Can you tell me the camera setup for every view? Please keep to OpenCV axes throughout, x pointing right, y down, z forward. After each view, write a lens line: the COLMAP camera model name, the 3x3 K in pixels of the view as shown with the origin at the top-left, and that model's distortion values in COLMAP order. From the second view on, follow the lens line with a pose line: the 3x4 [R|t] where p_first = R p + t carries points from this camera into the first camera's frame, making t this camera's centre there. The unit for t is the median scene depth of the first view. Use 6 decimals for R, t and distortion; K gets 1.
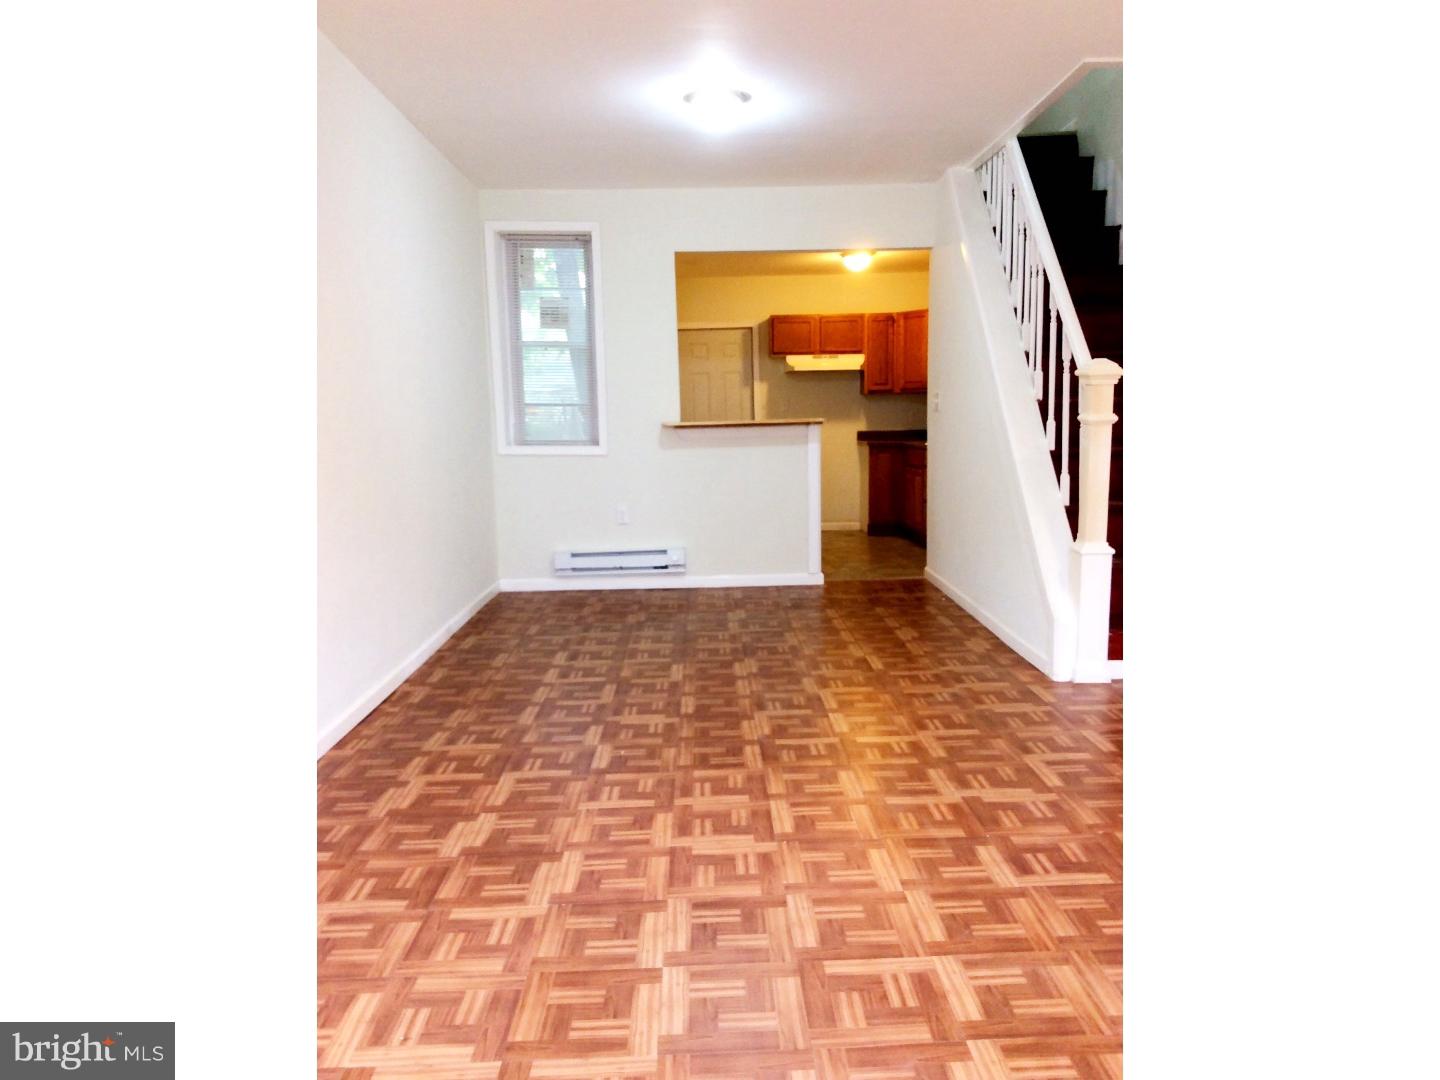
lens RADIAL K [[965.3, 0, 720.0], [0, 965.3, 540.0], [0, 0, 1]] dist [0.106263, -0.206981]
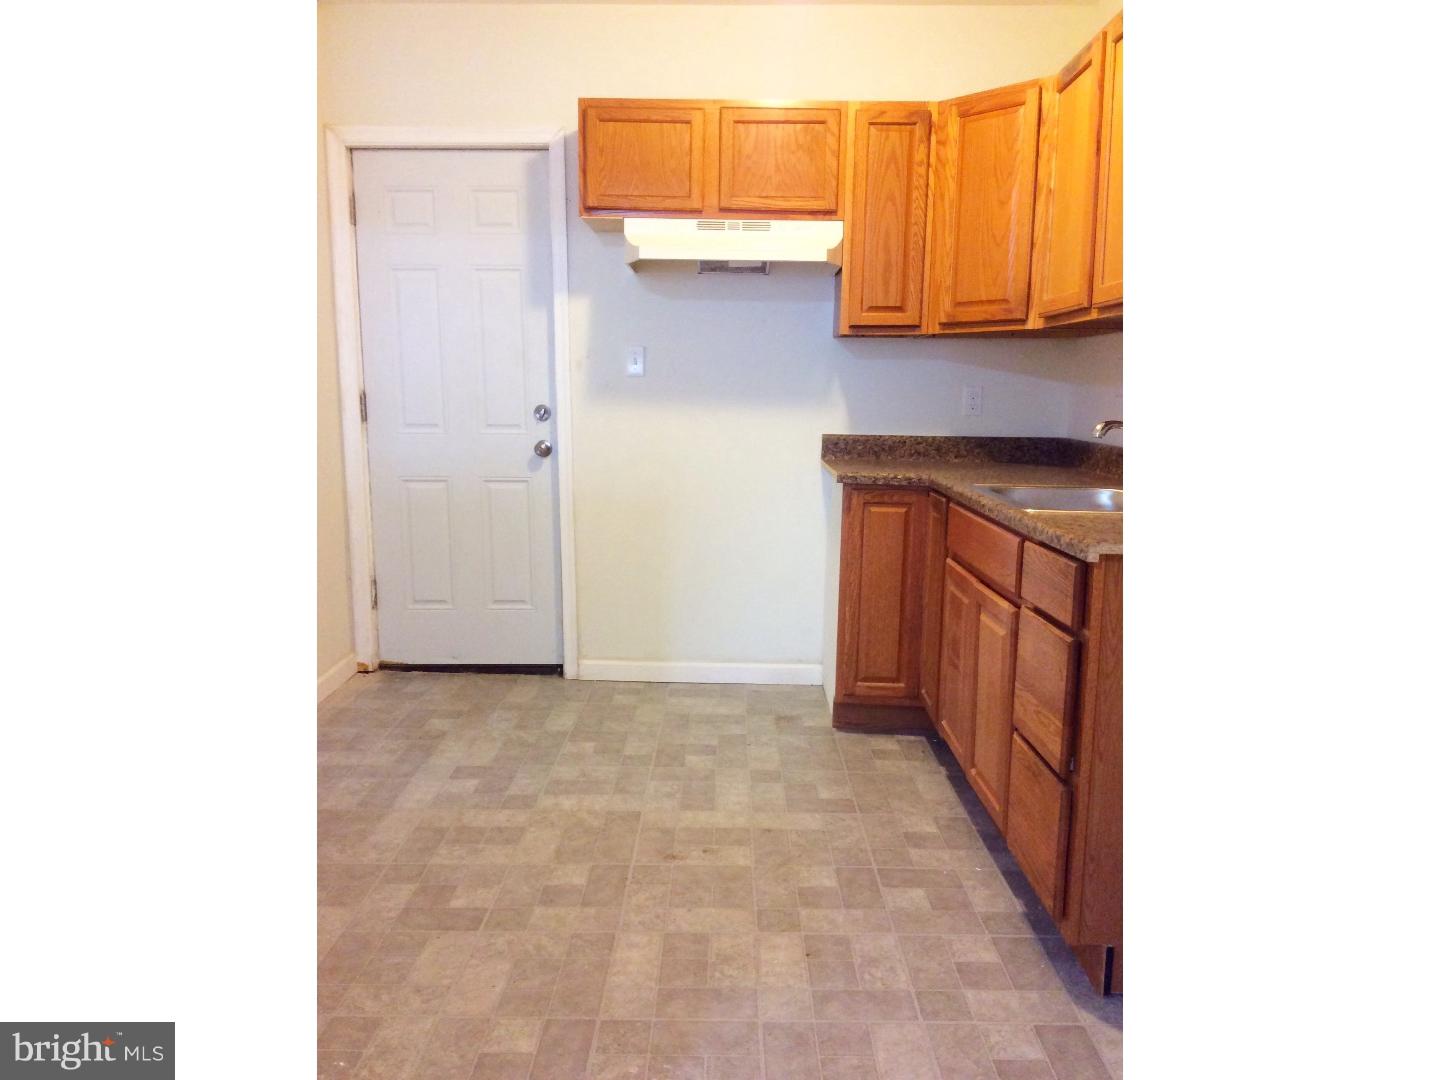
lens RADIAL K [[965.3, 0, 720.0], [0, 965.3, 540.0], [0, 0, 1]] dist [0.106263, -0.206981]
pose [[0.998776, 0.037208, -0.032582, 0.123562], [-0.036219, 0.998881, 0.030426, -0.086937], [0.033678, -0.029208, 0.999006, 0.659738]]
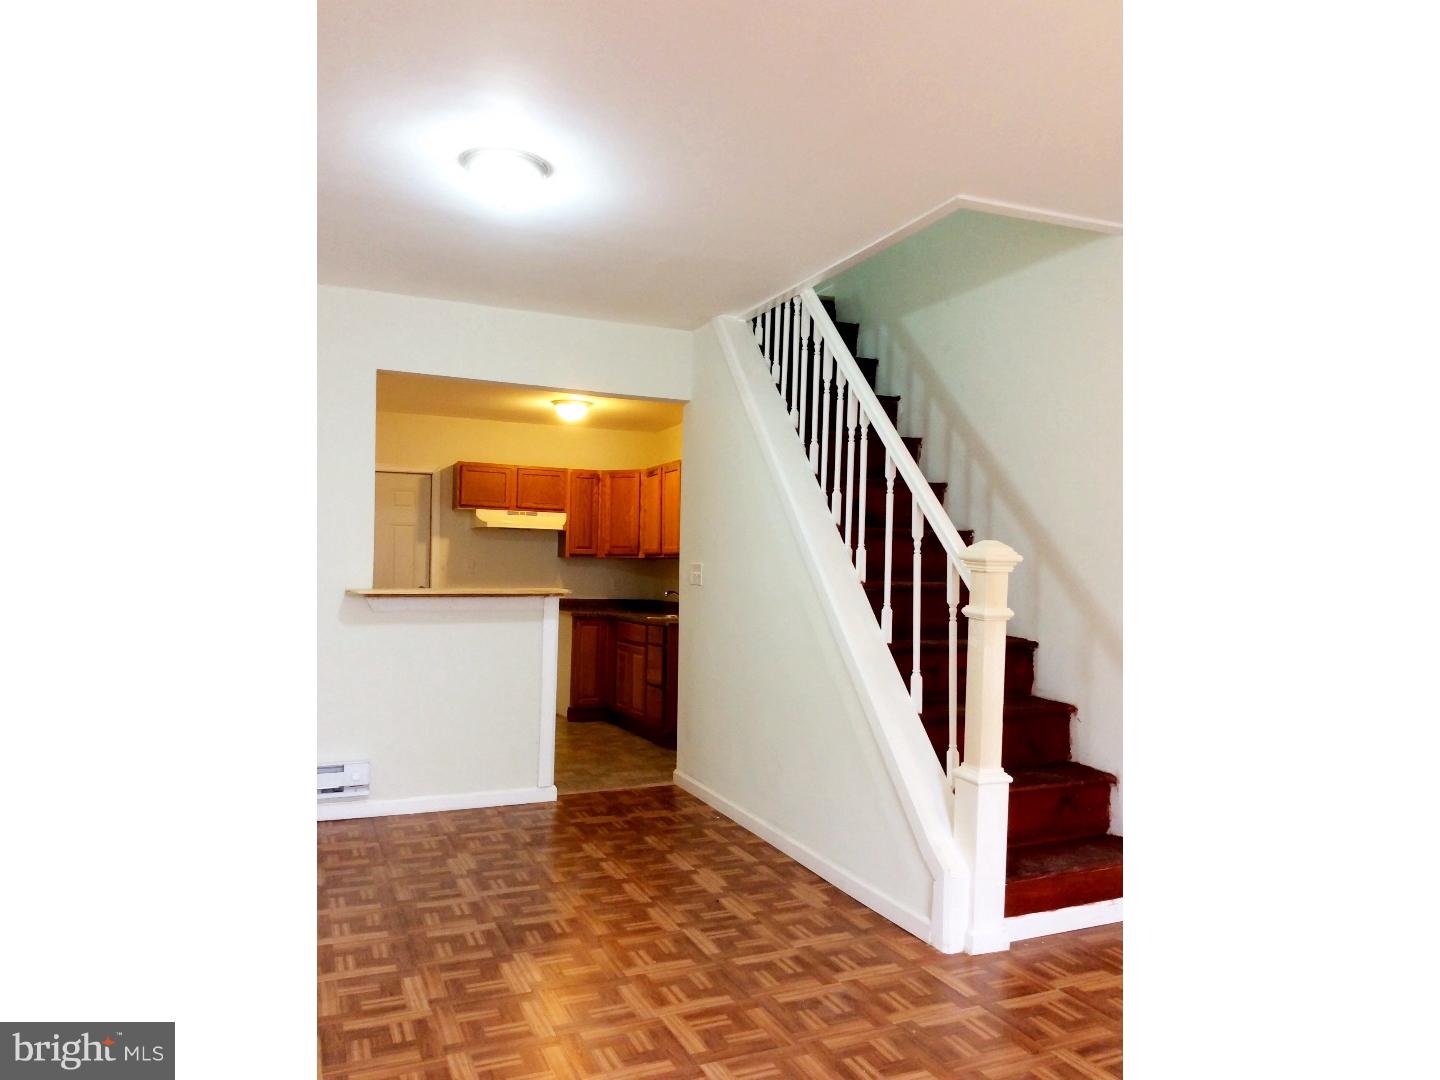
lens RADIAL K [[965.3, 0, 720.0], [0, 965.3, 540.0], [0, 0, 1]] dist [0.106263, -0.206981]
pose [[0.923819, 0.047561, 0.379863, -0.058142], [0.014267, 0.987286, -0.158313, -0.025968], [-0.382563, 0.151673, 0.911395, 0.148355]]
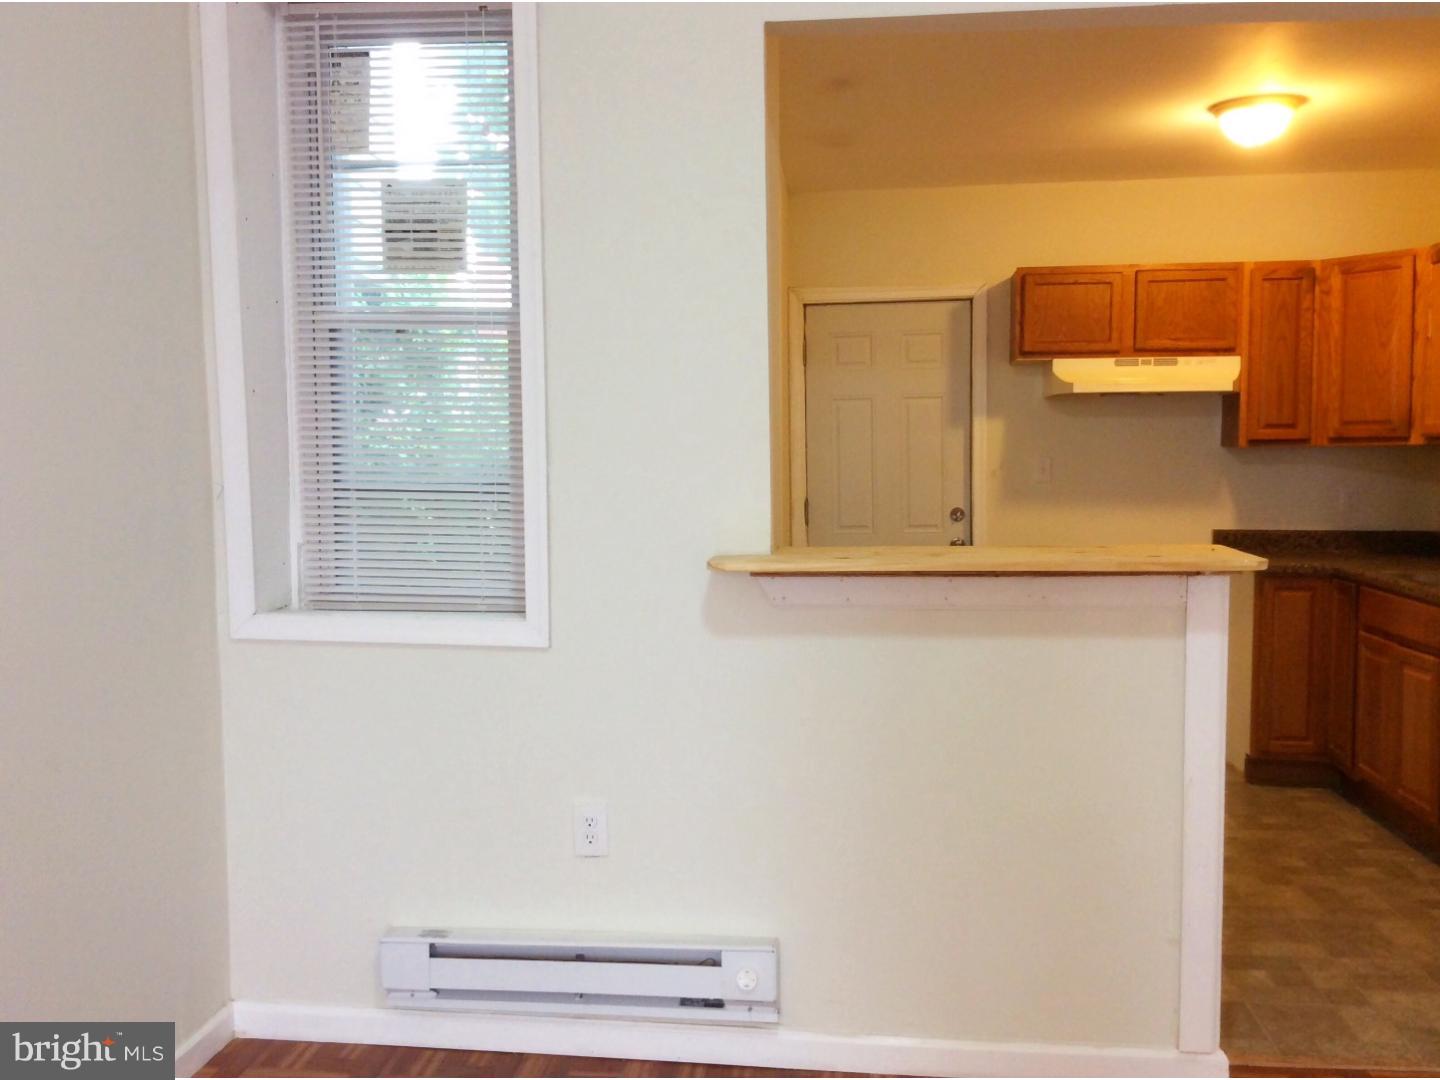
lens RADIAL K [[1318.4, 0, 720.0], [0, 1318.4, 540.0], [0, 0, 1]] dist [0.131967, -0.241981]
pose [[0.991428, 0.022517, -0.128699, -0.001360], [-0.029859, 0.998018, -0.055401, -0.072966], [0.127196, 0.058769, 0.990135, 0.402508]]
